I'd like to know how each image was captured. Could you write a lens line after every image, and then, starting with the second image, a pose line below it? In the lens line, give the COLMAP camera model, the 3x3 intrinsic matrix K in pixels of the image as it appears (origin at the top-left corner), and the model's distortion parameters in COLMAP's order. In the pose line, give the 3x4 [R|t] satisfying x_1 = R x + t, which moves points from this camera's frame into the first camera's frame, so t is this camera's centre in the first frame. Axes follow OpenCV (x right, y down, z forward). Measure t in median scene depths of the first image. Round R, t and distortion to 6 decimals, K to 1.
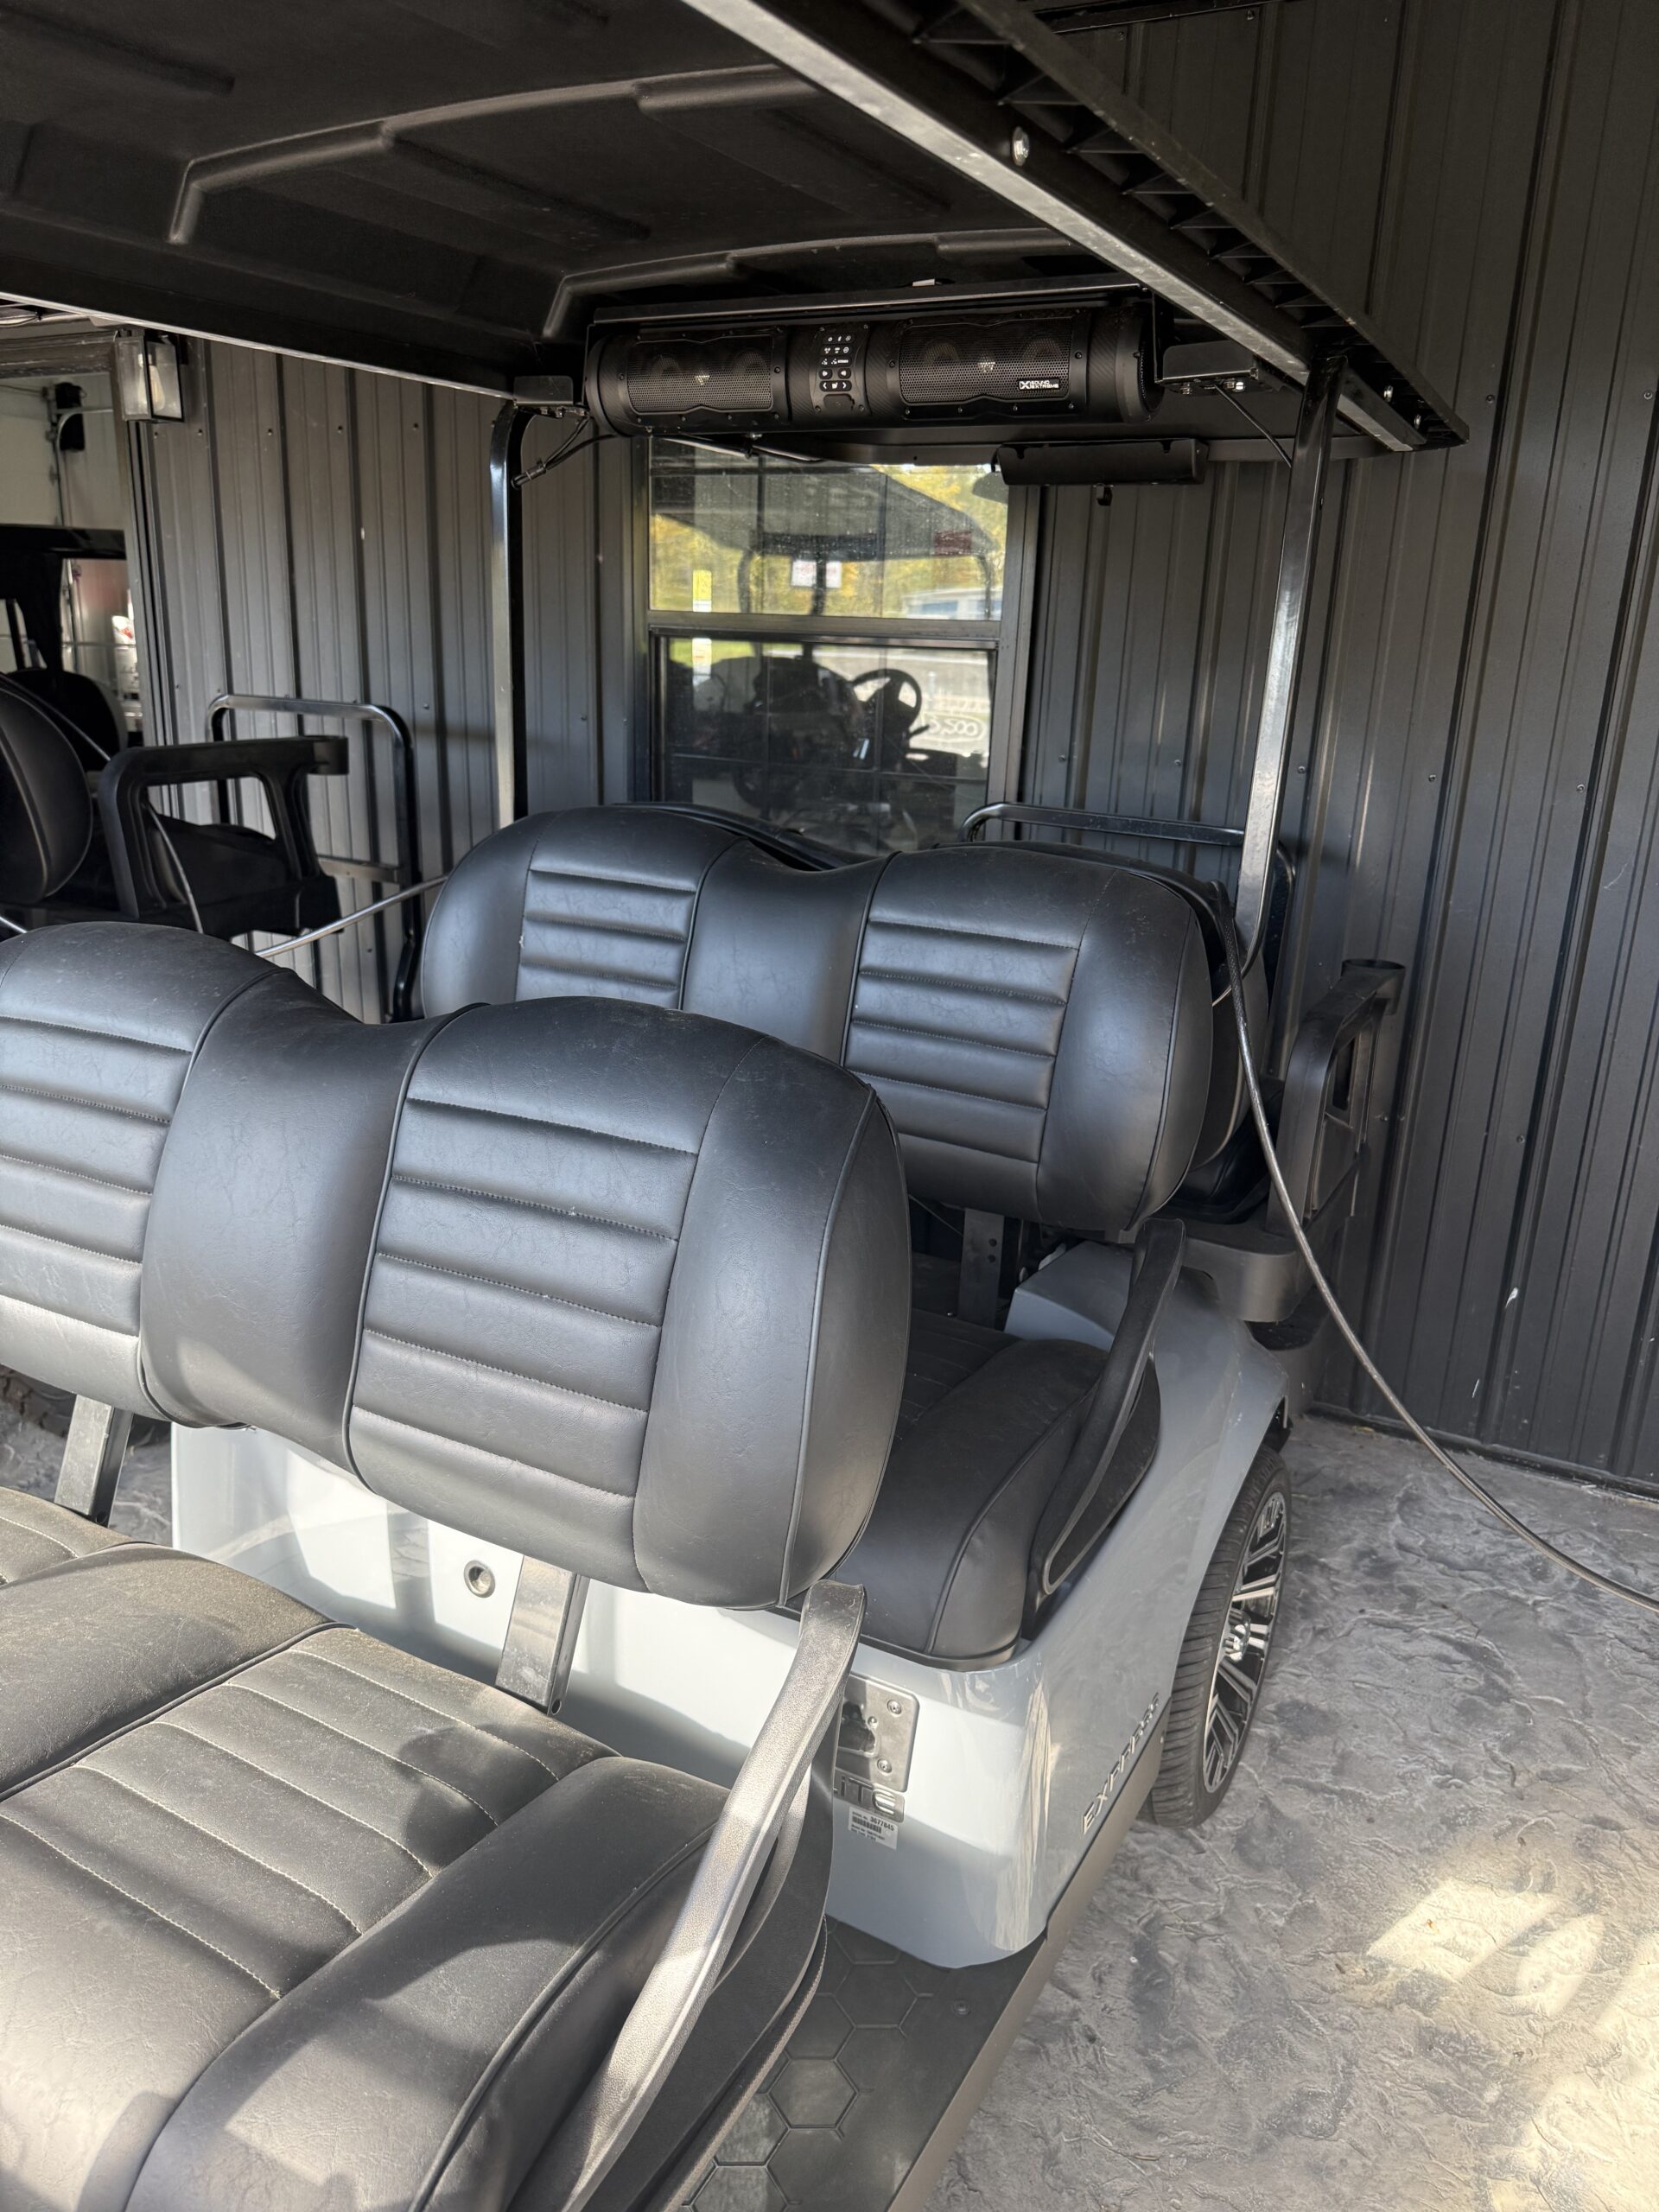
lens RADIAL K [[1579.5, 0, 829.5], [0, 1579.5, 1106.0], [0, 0, 1]] dist [0.009067, -0.004394]
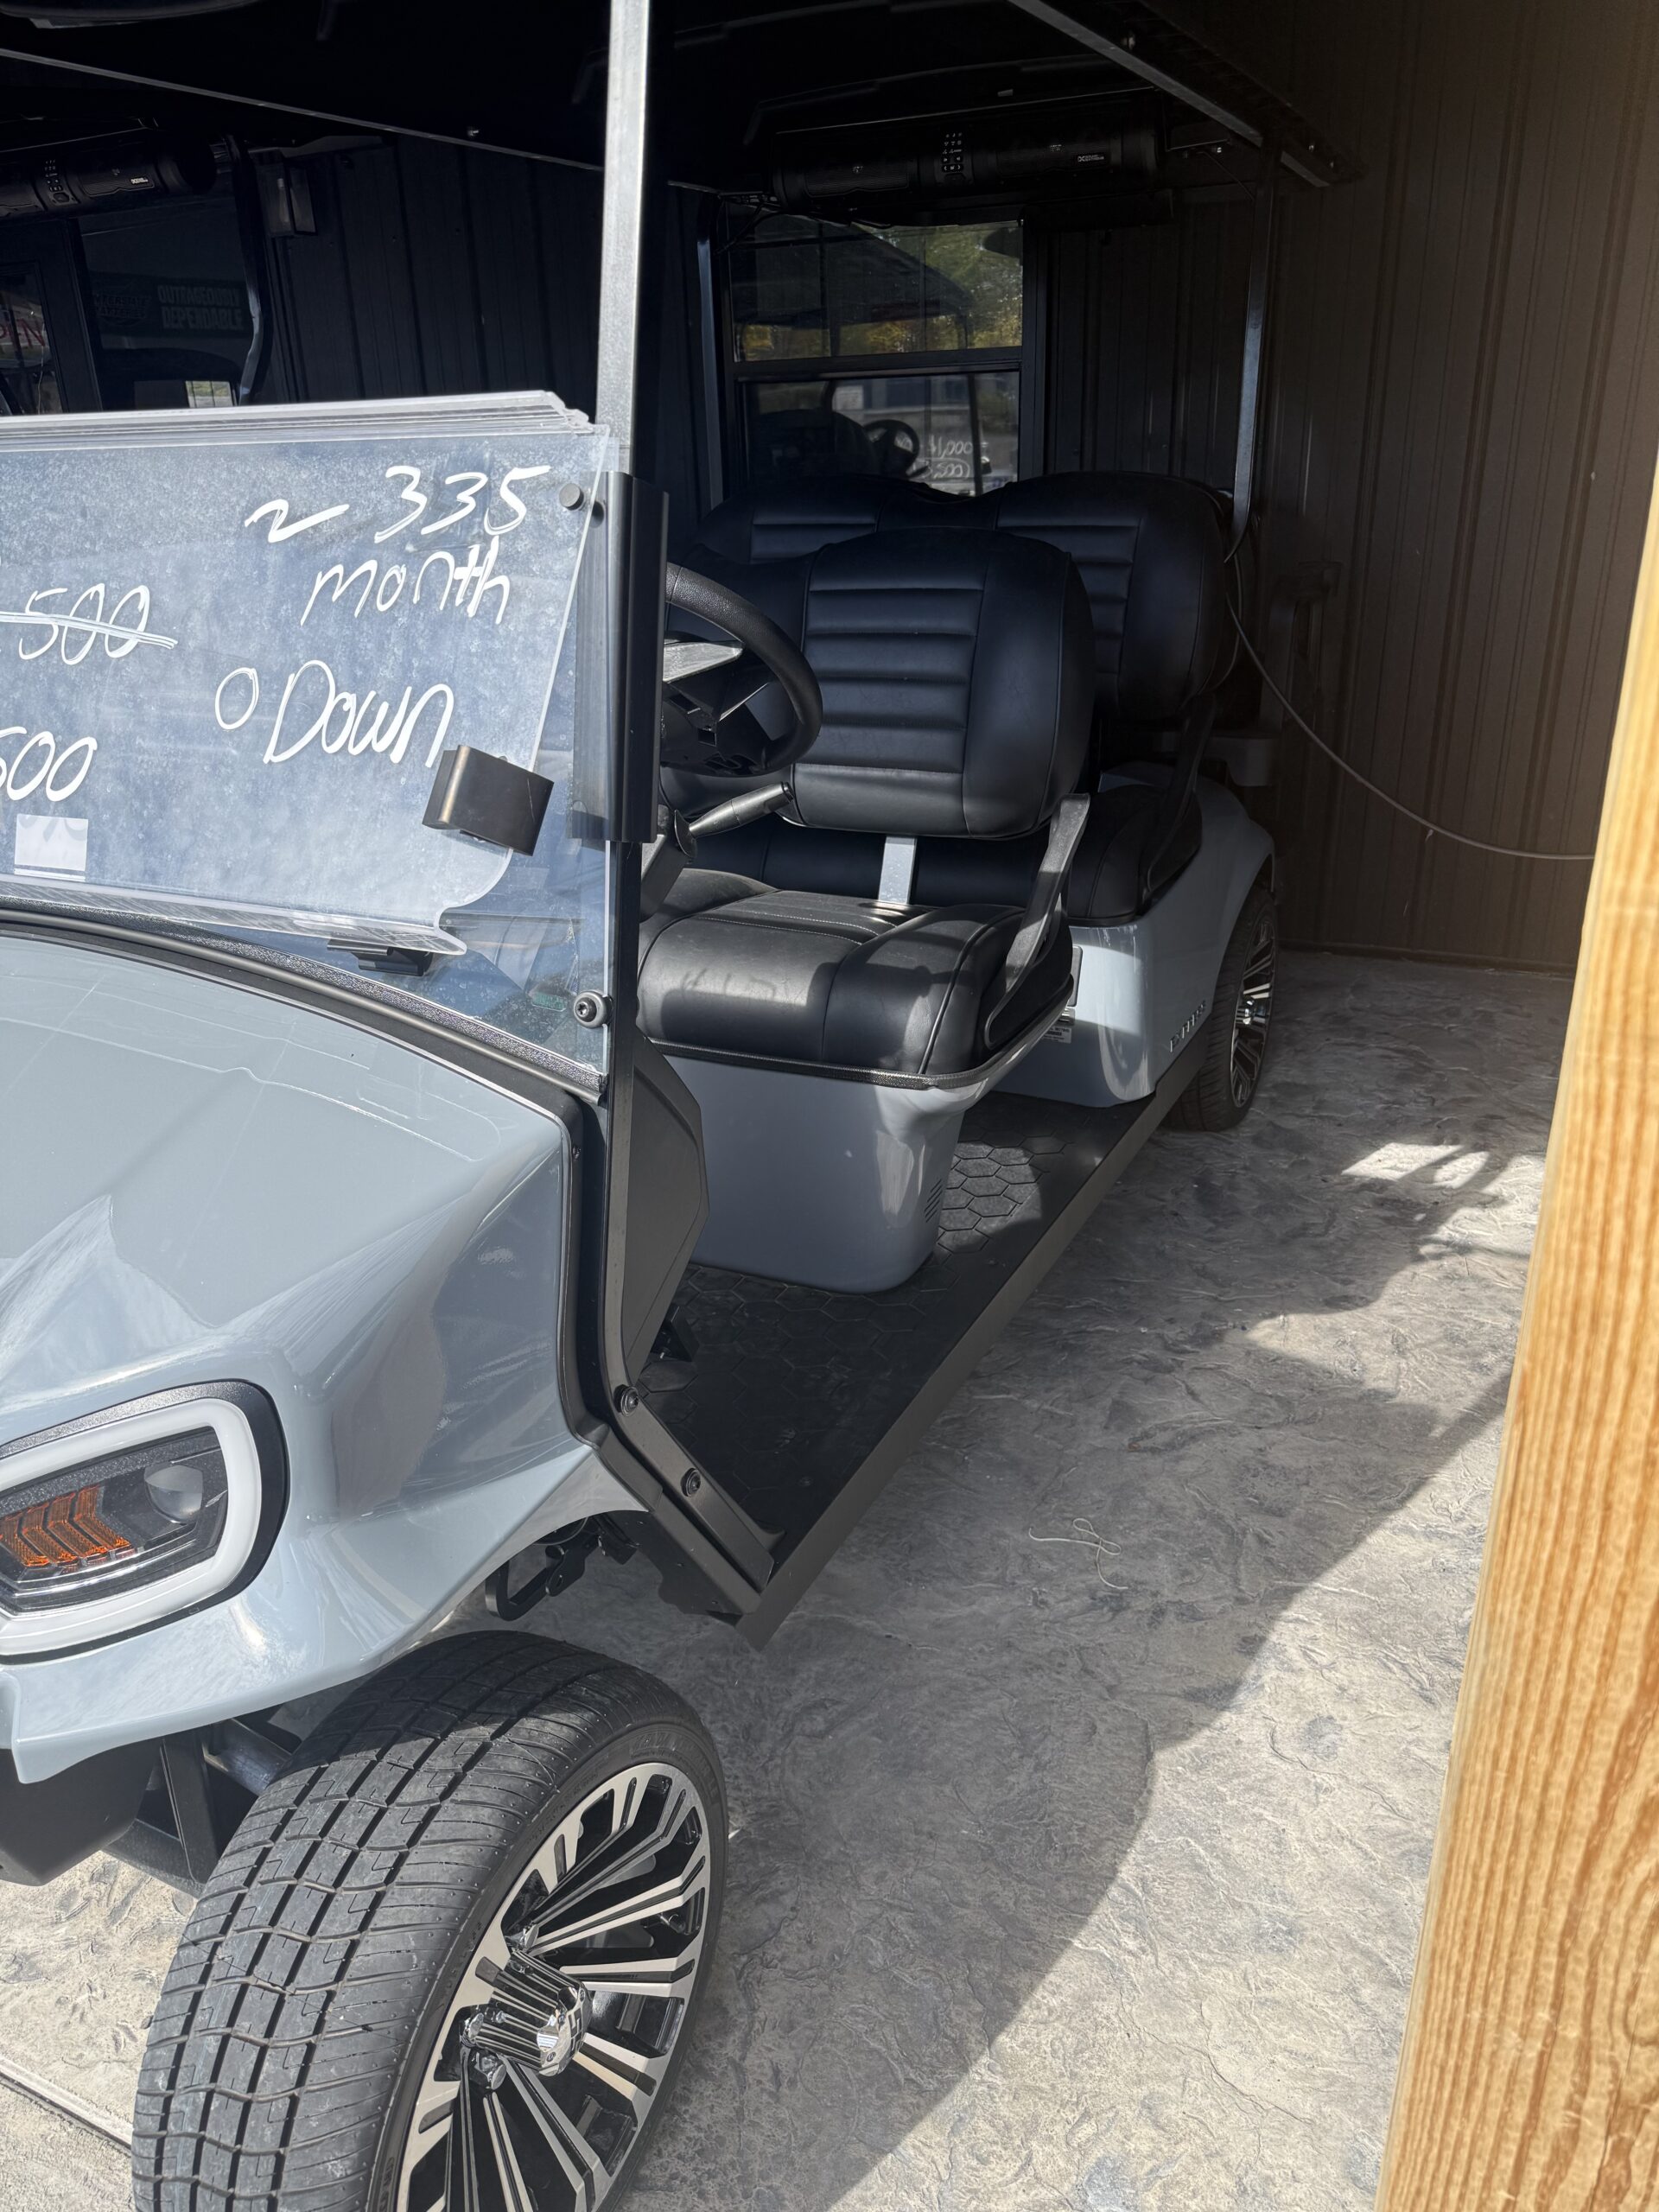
lens RADIAL K [[1625.6, 0, 783.2], [0, 1625.6, 1105.5], [0, 0, 1]] dist [0.069161, -0.102526]
pose [[0.996953, -0.077160, 0.011460, -0.230651], [0.075725, 0.992567, 0.095275, 0.259266], [-0.018727, -0.094117, 0.995385, -0.614028]]
